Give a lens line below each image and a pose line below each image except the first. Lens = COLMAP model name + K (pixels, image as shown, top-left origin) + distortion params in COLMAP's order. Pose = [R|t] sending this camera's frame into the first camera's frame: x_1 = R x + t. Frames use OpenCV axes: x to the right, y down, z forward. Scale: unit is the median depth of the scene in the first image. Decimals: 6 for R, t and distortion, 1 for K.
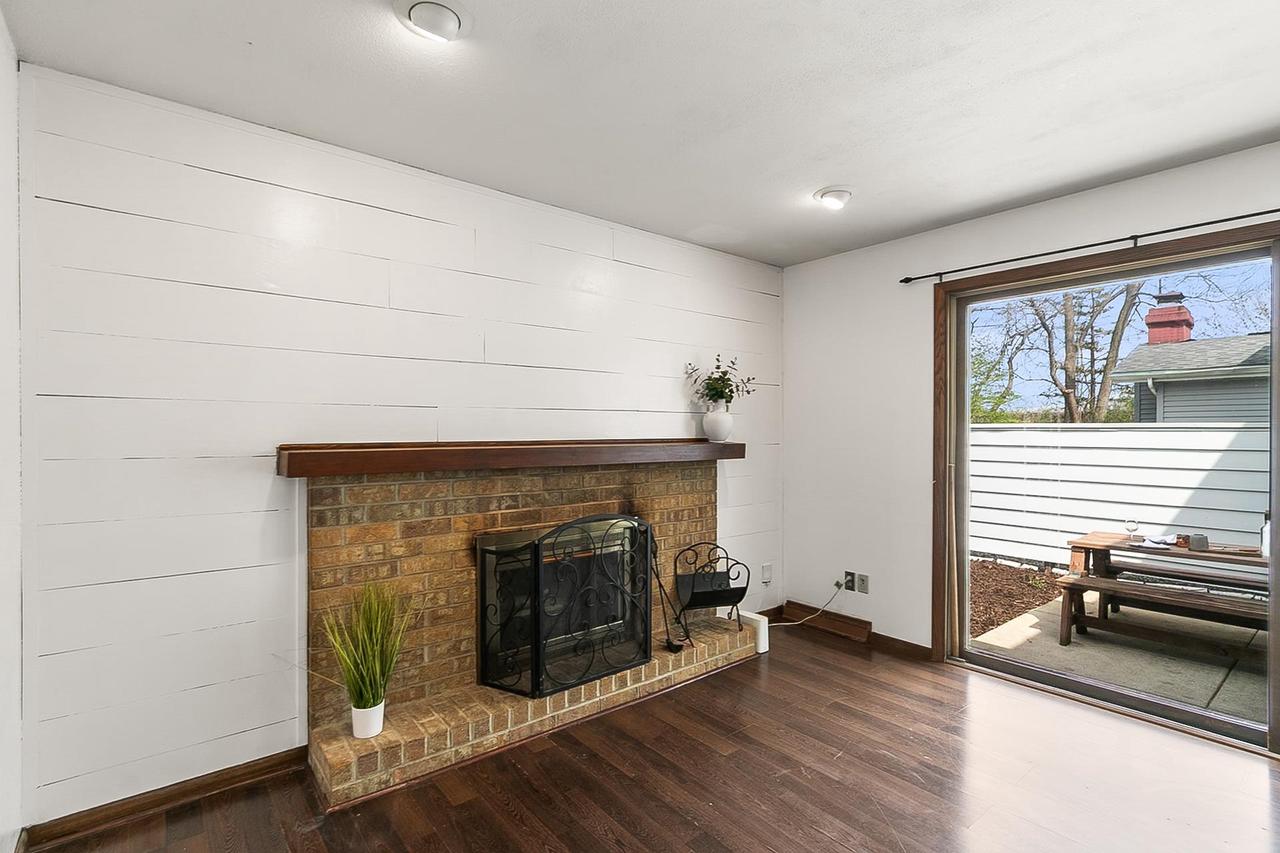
lens RADIAL K [[591.8, 0, 628.1], [0, 591.8, 432.6], [0, 0, 1]] dist [0.025366, -0.012654]
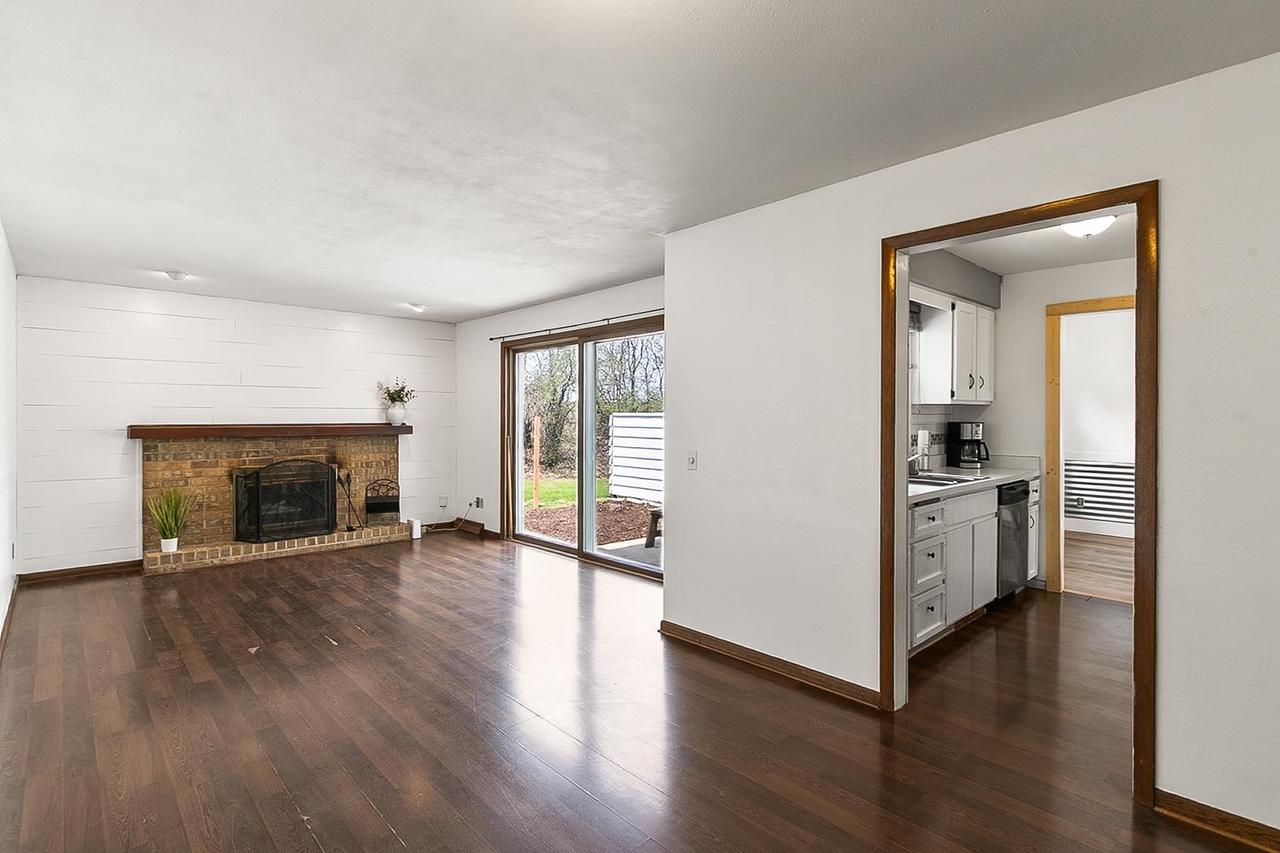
lens RADIAL K [[620.4, 0, 638.1], [0, 620.4, 419.8], [0, 0, 1]] dist [-0.004471, 0.000047]
pose [[0.998163, 0.002394, 0.060540, 1.027608], [-0.002521, 0.999995, 0.002022, -0.007310], [-0.060534, -0.002171, 0.998164, -1.248417]]
